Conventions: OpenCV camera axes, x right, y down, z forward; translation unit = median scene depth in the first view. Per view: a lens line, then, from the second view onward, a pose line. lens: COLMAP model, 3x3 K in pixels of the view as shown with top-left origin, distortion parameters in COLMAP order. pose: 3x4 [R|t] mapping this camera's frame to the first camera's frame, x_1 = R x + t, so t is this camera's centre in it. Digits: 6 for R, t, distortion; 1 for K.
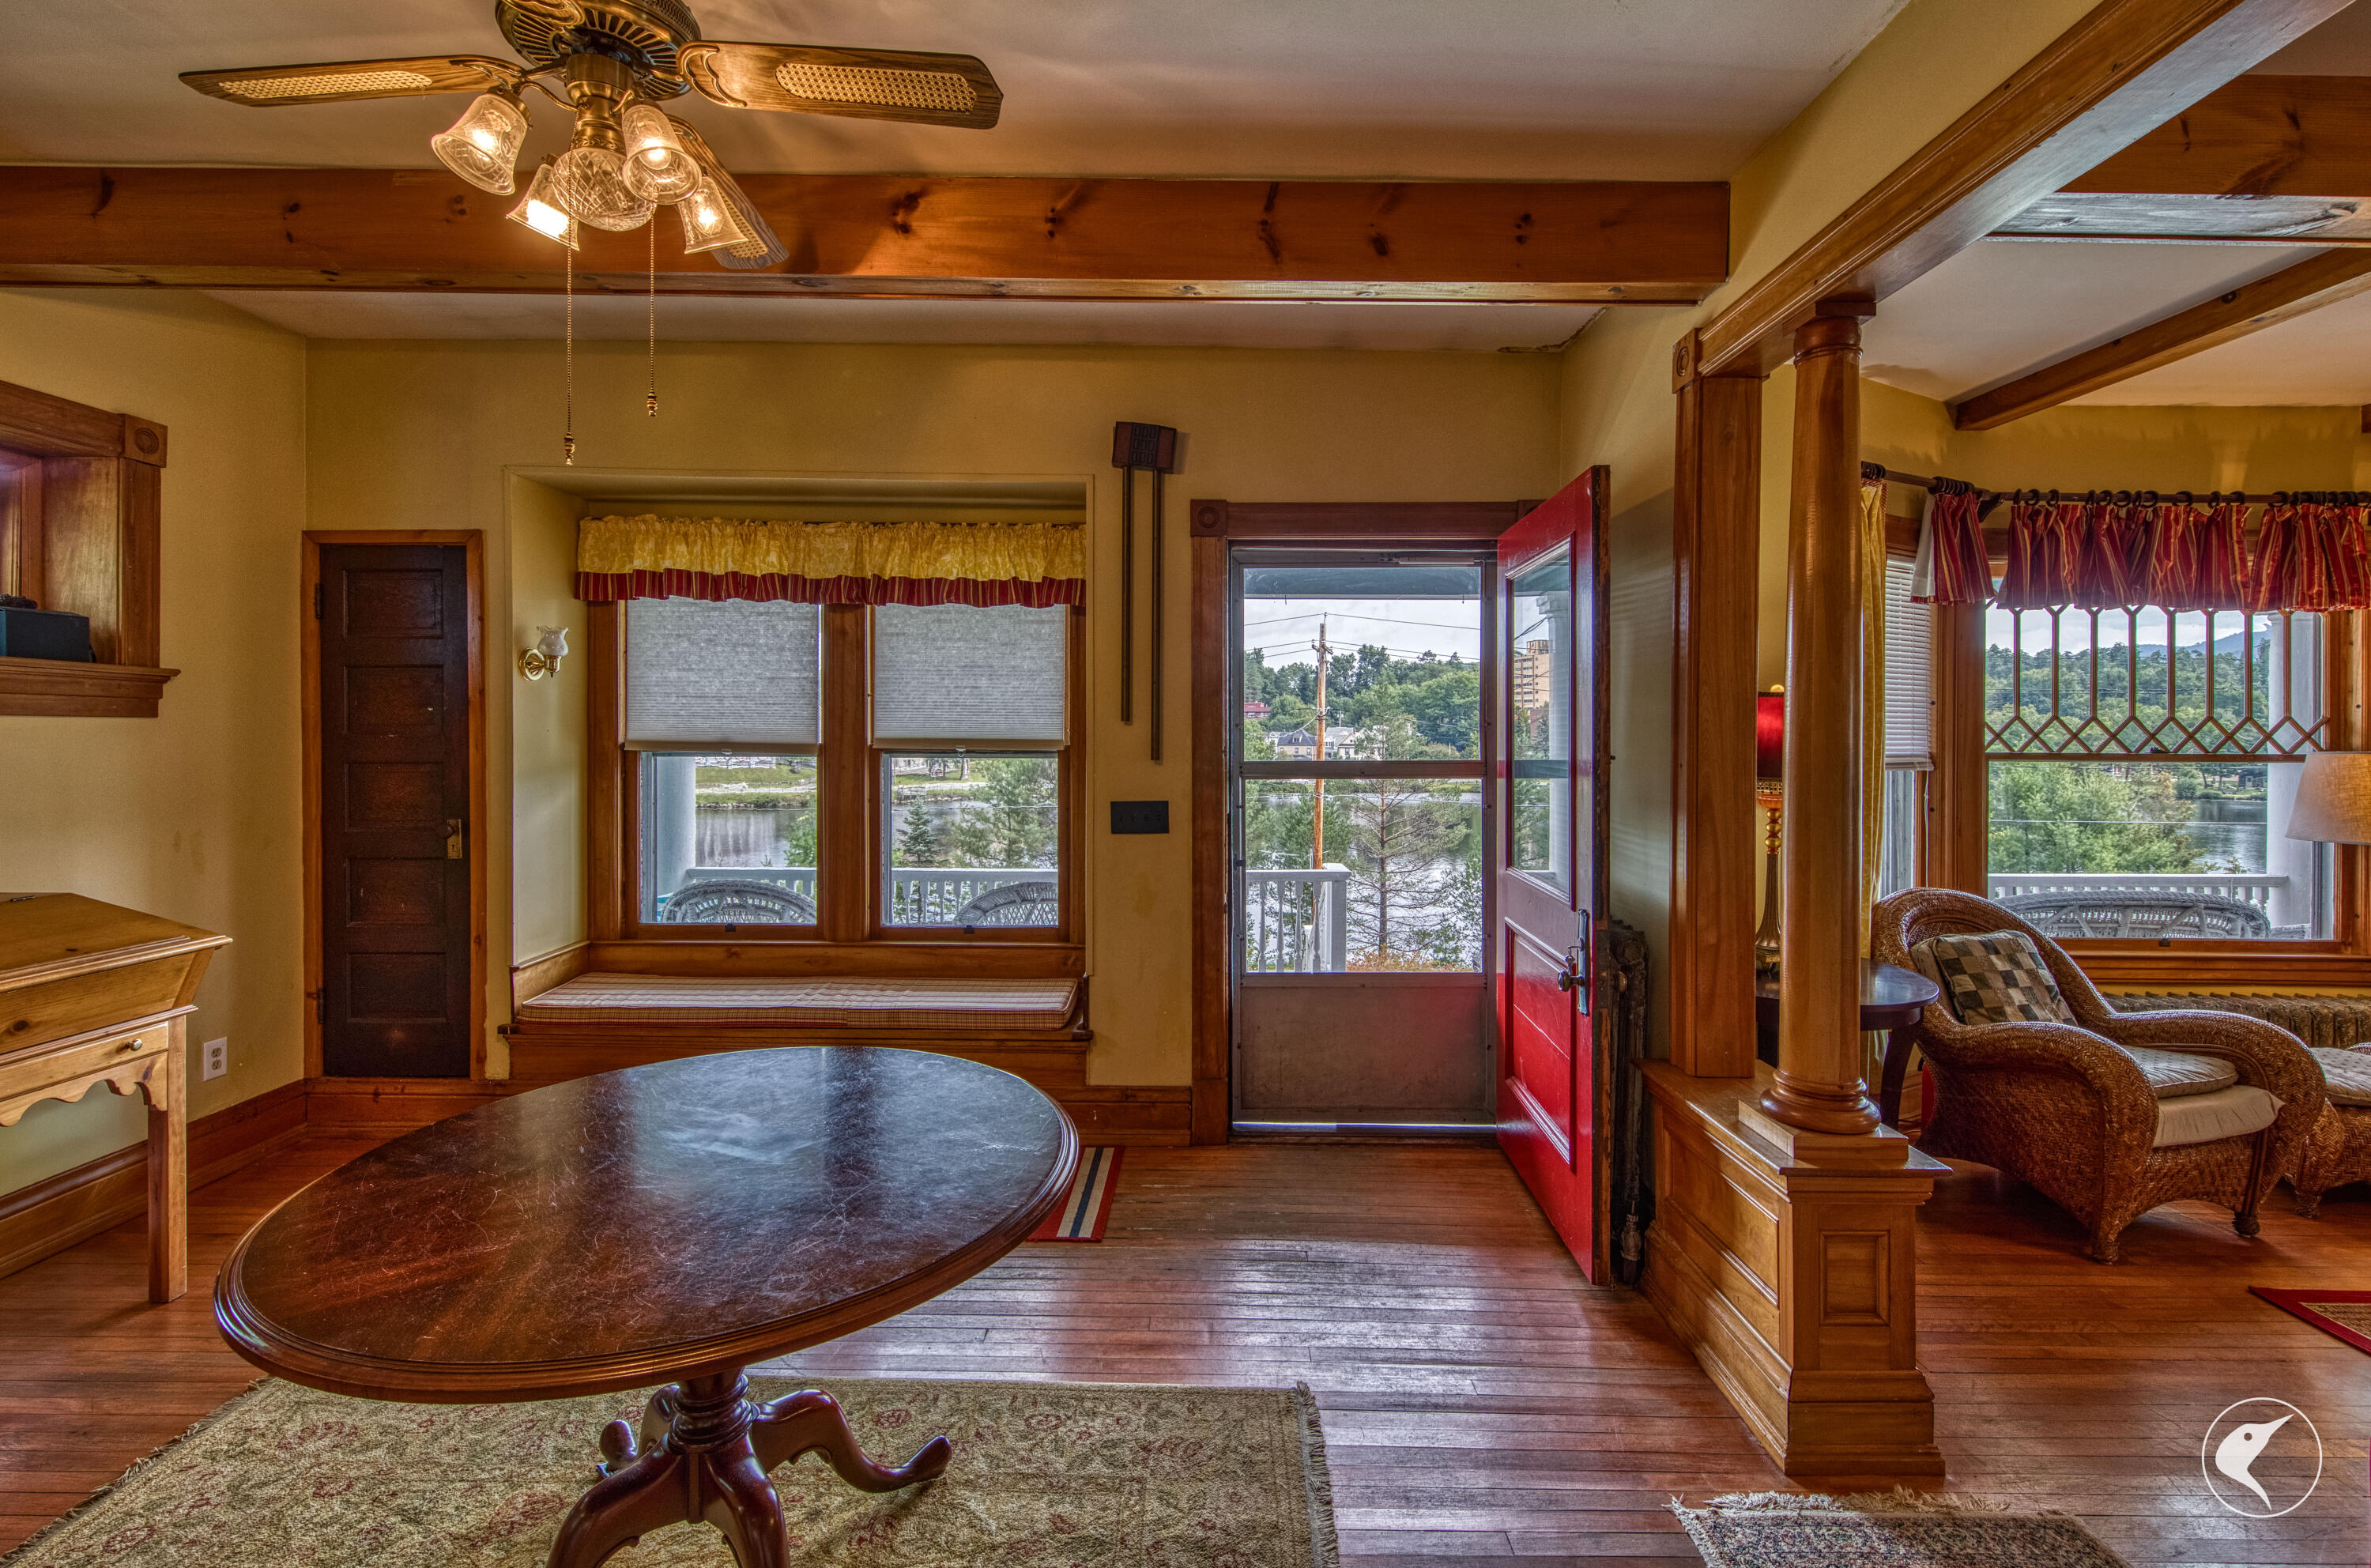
lens RADIAL K [[1117.5, 0, 1189.4], [0, 1117.5, 774.2], [0, 0, 1]] dist [0.002737, -0.000584]
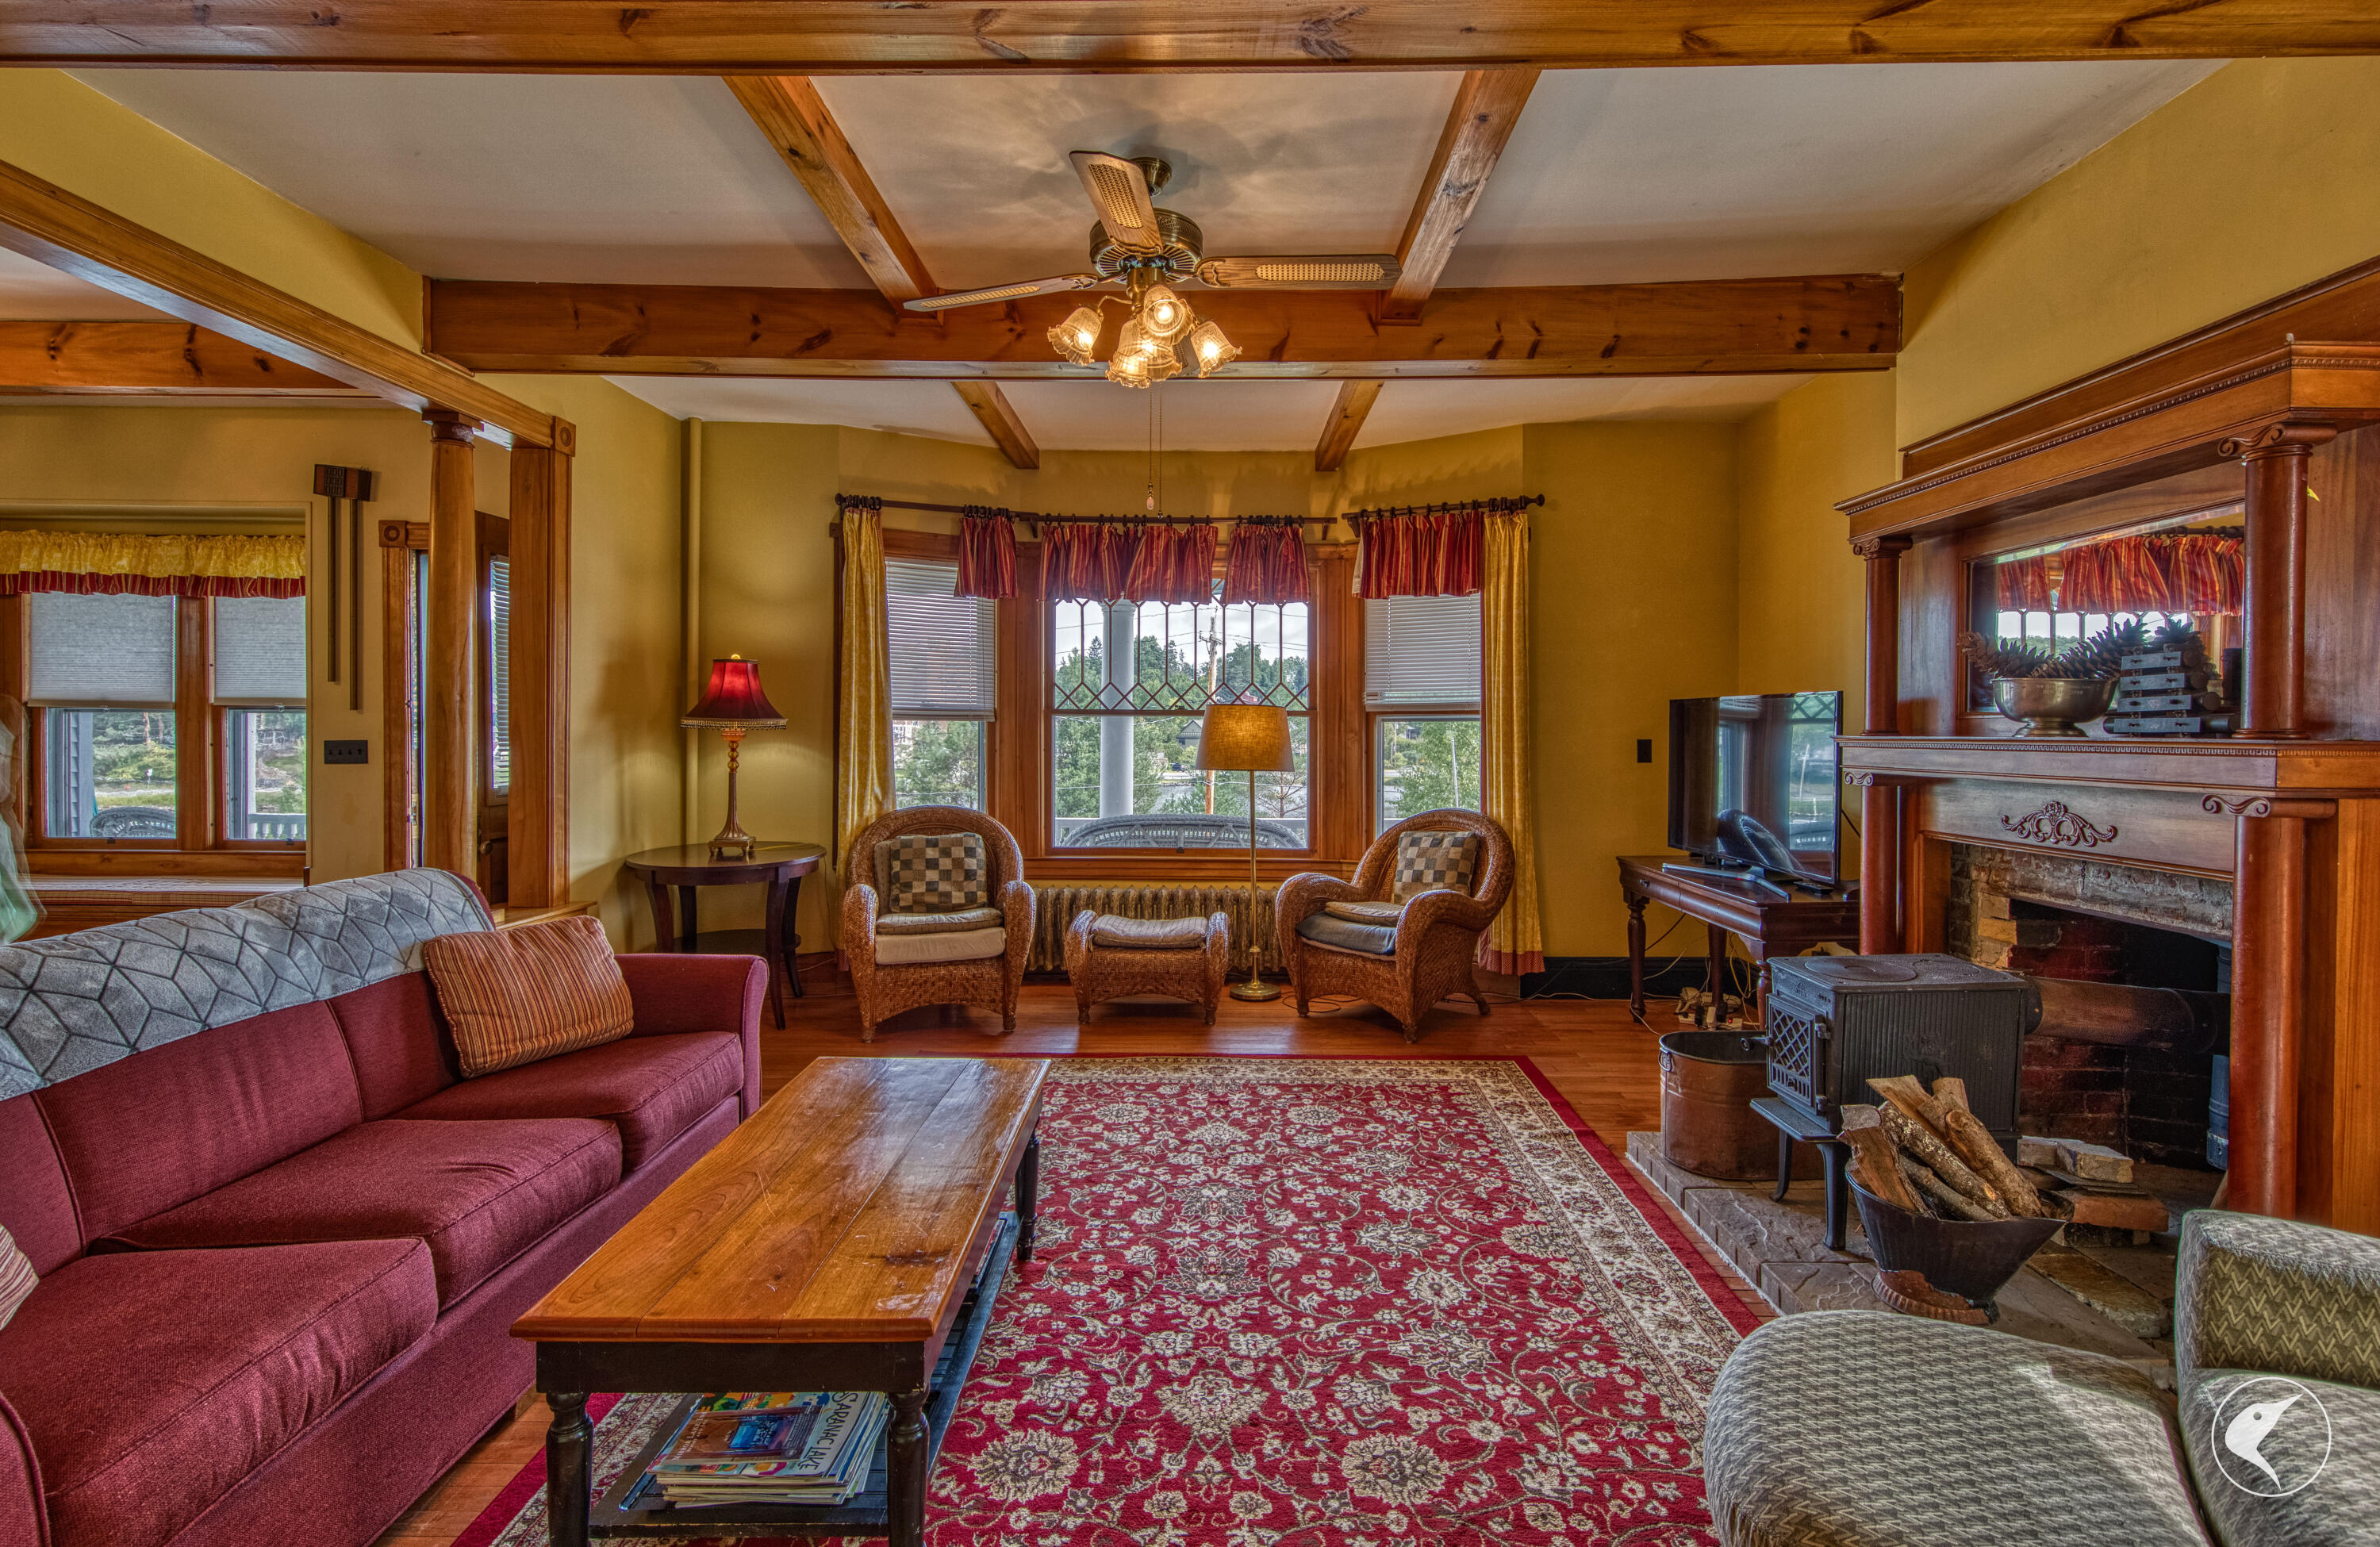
lens RADIAL K [[1107.5, 0, 1195.0], [0, 1107.5, 770.6], [0, 0, 1]] dist [-0.002659, -0.001882]
pose [[0.999892, -0.000183, 0.014720, 0.890797], [0.000111, 0.999988, 0.004830, 0.050079], [-0.014720, -0.004828, 0.999880, -0.339514]]
